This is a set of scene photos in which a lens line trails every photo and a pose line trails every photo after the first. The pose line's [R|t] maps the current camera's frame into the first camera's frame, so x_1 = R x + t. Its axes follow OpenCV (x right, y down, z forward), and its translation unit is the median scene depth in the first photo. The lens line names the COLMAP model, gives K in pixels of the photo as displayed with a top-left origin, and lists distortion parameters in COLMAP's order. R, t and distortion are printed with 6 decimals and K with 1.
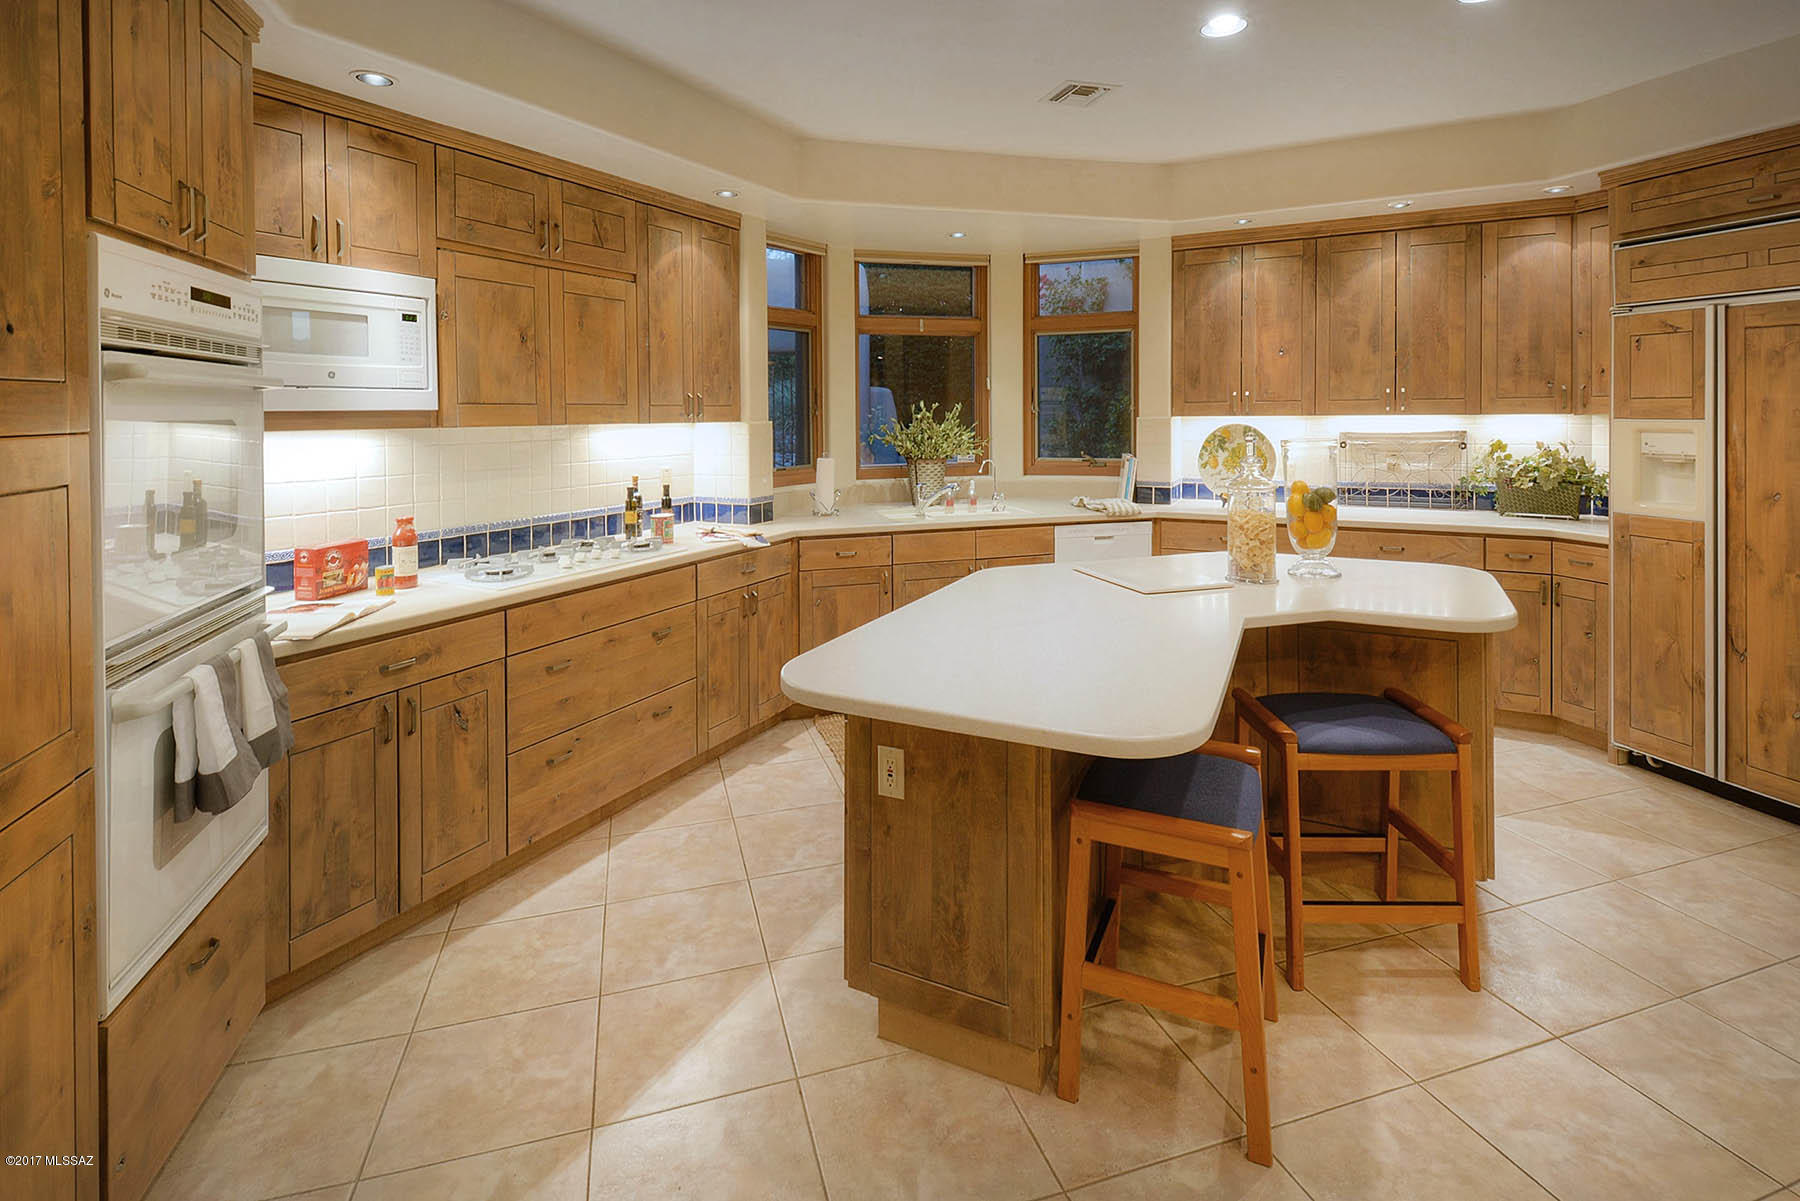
lens RADIAL K [[898.3, 0, 898.0], [0, 898.3, 547.8], [0, 0, 1]] dist [0.004254, -0.000262]
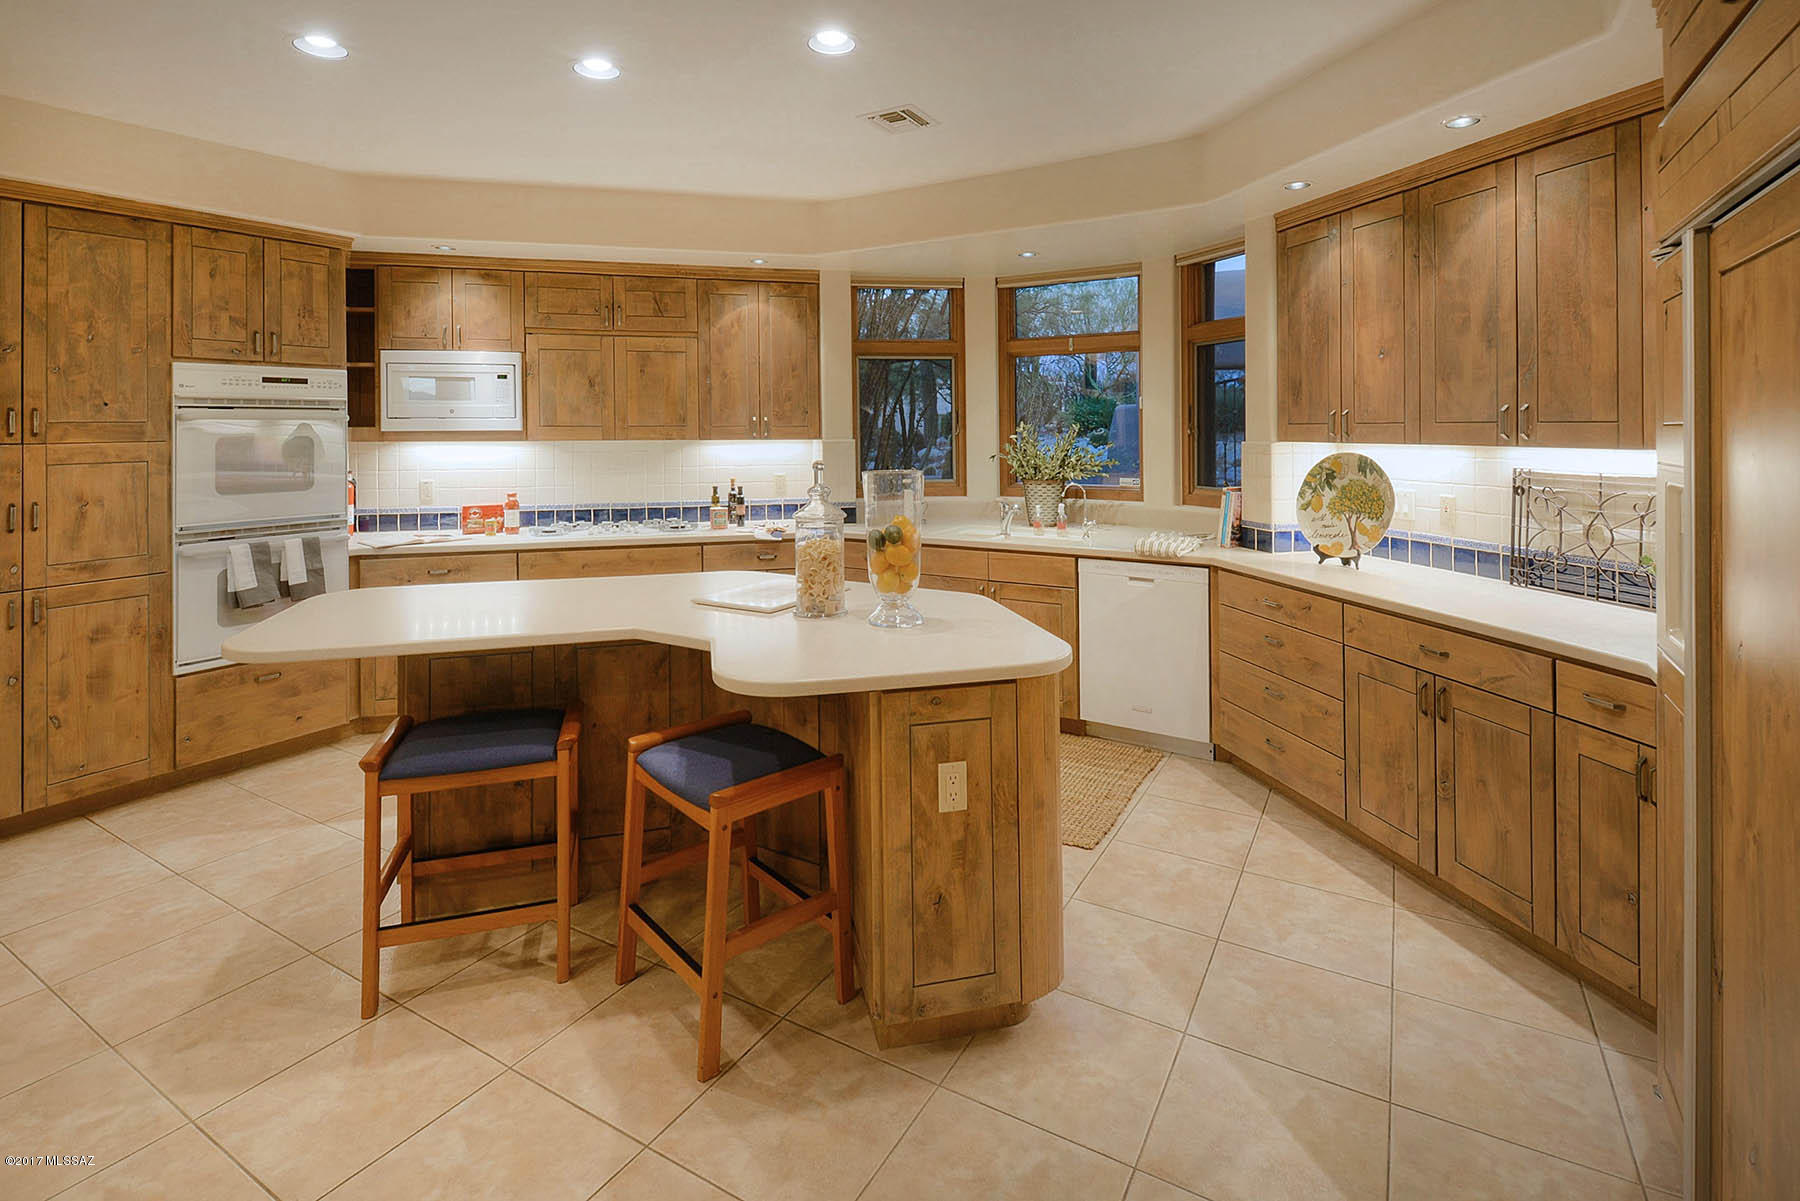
lens RADIAL K [[837.2, 0, 901.7], [0, 837.2, 562.7], [0, 0, 1]] dist [-0.001336, -0.000426]
pose [[0.672402, 0.123706, -0.729775, 0.827858], [-0.114299, 0.991463, 0.062753, -0.064350], [0.731308, 0.041217, 0.680801, 0.341274]]
